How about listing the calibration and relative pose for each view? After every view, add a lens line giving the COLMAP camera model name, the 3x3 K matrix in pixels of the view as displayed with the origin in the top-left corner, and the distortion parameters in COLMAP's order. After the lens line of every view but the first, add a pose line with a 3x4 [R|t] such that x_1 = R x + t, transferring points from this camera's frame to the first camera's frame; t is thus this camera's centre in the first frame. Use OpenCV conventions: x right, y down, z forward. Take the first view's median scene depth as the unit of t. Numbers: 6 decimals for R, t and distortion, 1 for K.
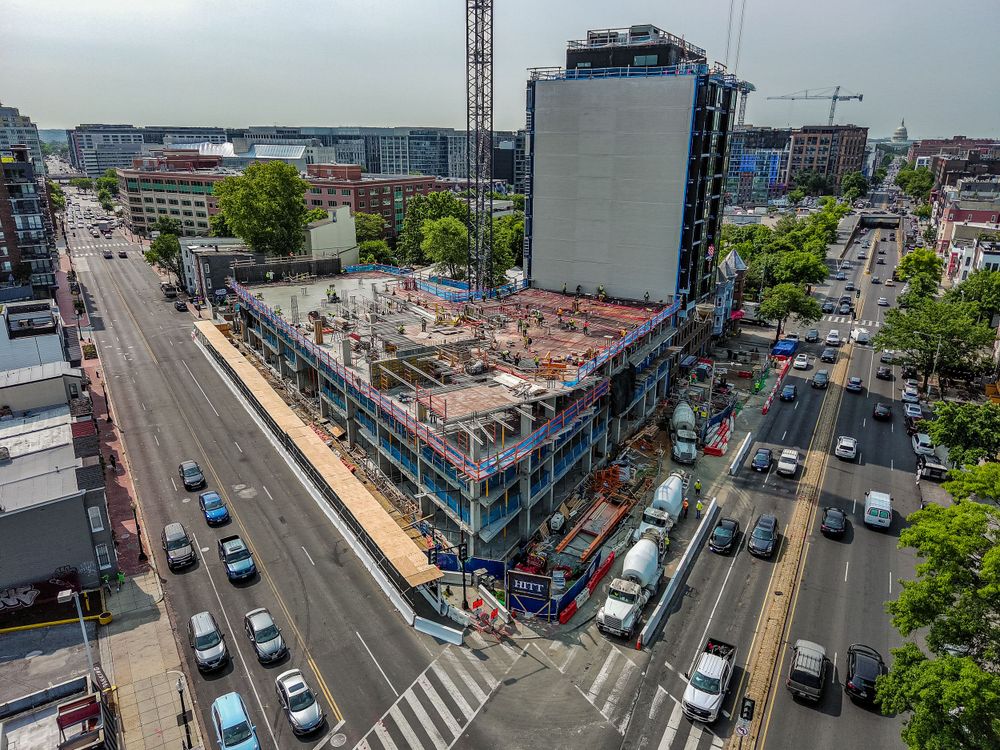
lens RADIAL K [[680.1, 0, 500.0], [0, 680.1, 375.0], [0, 0, 1]] dist [0.006938, 0.003325]
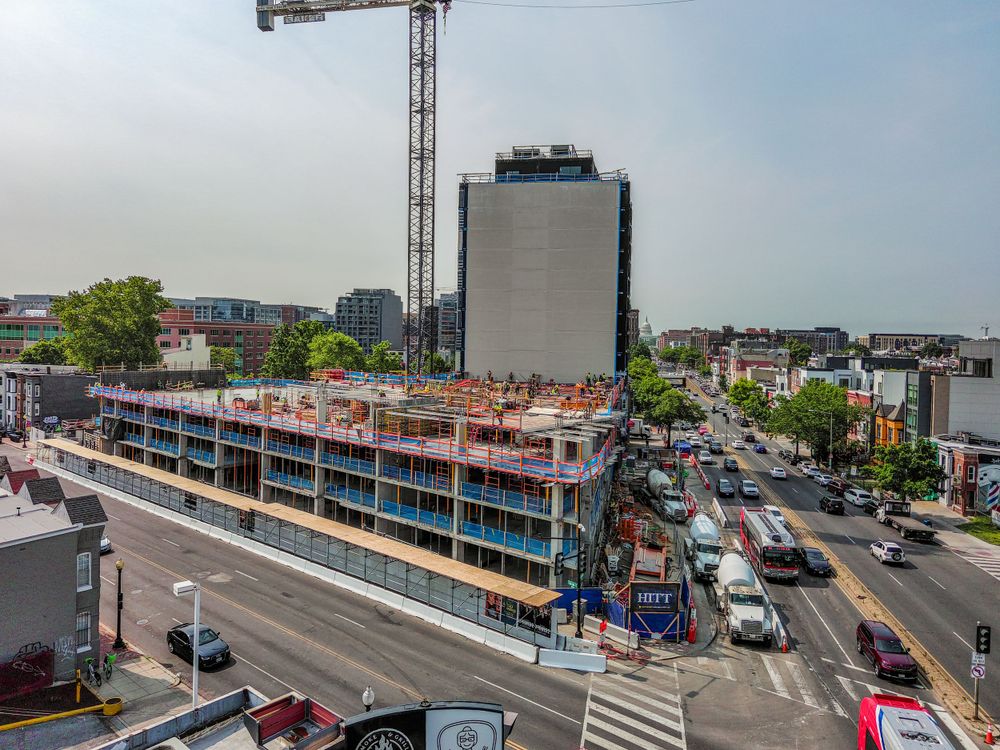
lens RADIAL K [[696.0, 0, 497.4], [0, 696.0, 346.9], [0, 0, 1]] dist [0.005770, 0.002036]
pose [[0.953780, 0.009486, 0.300357, -0.233964], [0.083824, 0.951430, -0.296233, 0.139740], [-0.288579, 0.307718, 0.906660, 0.083242]]
